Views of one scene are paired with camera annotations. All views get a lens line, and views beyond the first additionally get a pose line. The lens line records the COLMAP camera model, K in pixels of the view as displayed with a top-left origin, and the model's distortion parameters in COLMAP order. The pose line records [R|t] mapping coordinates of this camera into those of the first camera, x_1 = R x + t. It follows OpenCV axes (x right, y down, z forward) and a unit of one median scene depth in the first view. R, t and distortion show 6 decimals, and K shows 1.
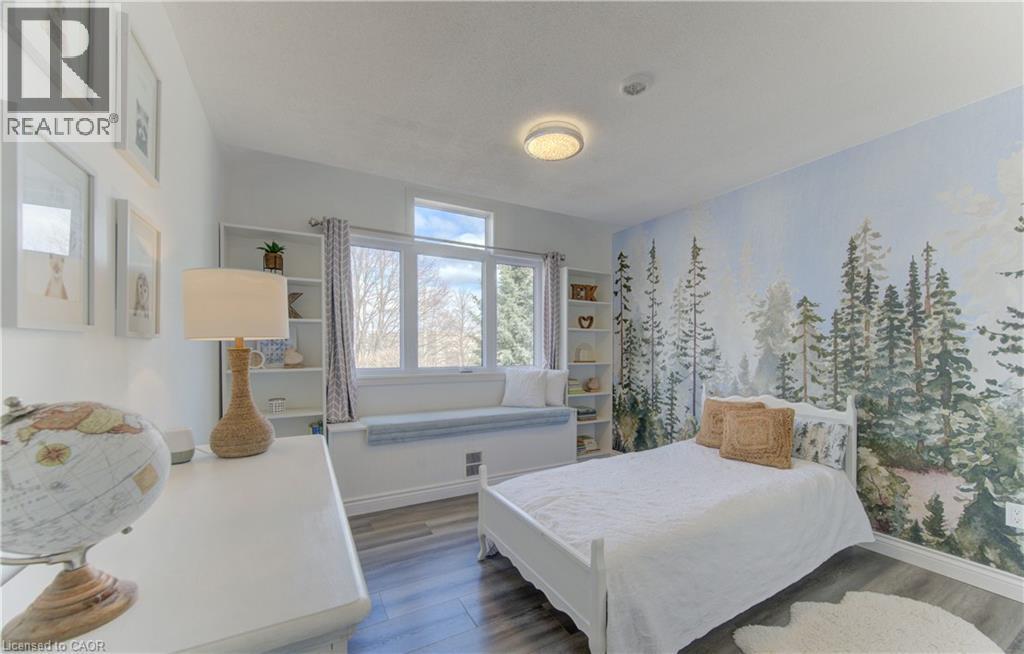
lens RADIAL K [[384.3, 0, 509.8], [0, 384.3, 348.4], [0, 0, 1]] dist [-0.002127, -0.000181]
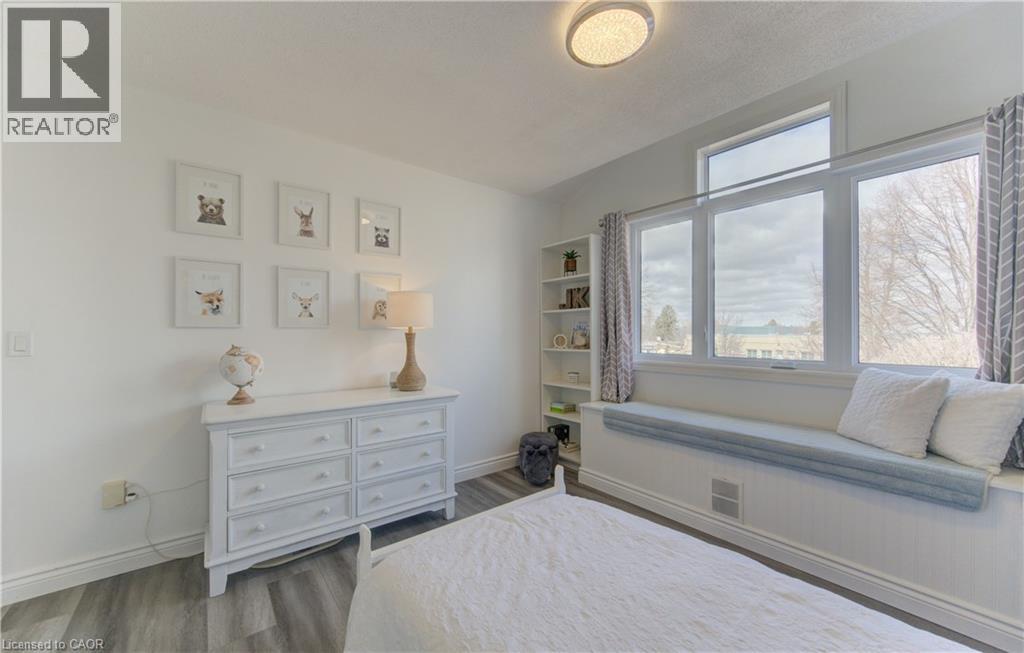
lens RADIAL K [[384.3, 0, 511.8], [0, 384.3, 331.3], [0, 0, 1]] dist [-0.002127, -0.000181]
pose [[0.173034, -0.007118, -0.984890, 0.499376], [0.000344, 0.999974, -0.007167, 0.002580], [0.984916, 0.000901, 0.173032, 0.475158]]
